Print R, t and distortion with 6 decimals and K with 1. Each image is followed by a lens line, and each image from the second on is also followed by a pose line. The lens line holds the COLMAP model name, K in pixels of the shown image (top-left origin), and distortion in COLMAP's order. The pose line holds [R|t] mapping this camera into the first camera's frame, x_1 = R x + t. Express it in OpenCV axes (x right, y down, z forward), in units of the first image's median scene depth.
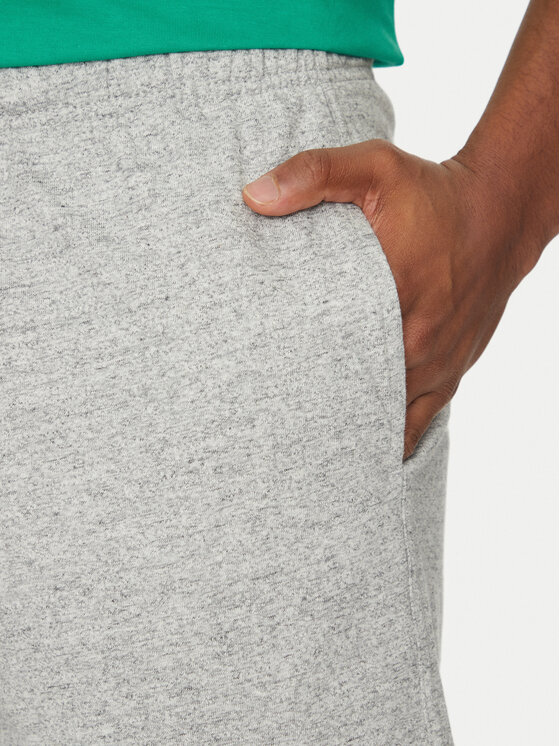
lens RADIAL K [[2171.3, 0, 280.0], [0, 2171.3, 373.0], [0, 0, 1]] dist [-0.002367, -0.996032]
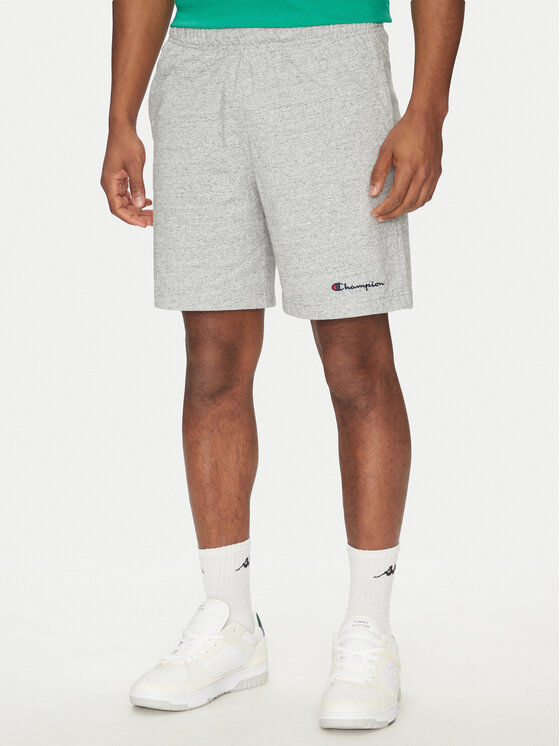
lens RADIAL K [[1468.6, 0, 280.0], [0, 1468.6, 373.0], [0, 0, 1]] dist [-0.076299, -0.260547]
pose [[0.998809, 0.026759, 0.040790, -0.217021], [-0.032437, 0.988809, 0.145617, 0.060893], [-0.036437, -0.146766, 0.988500, -1.369785]]
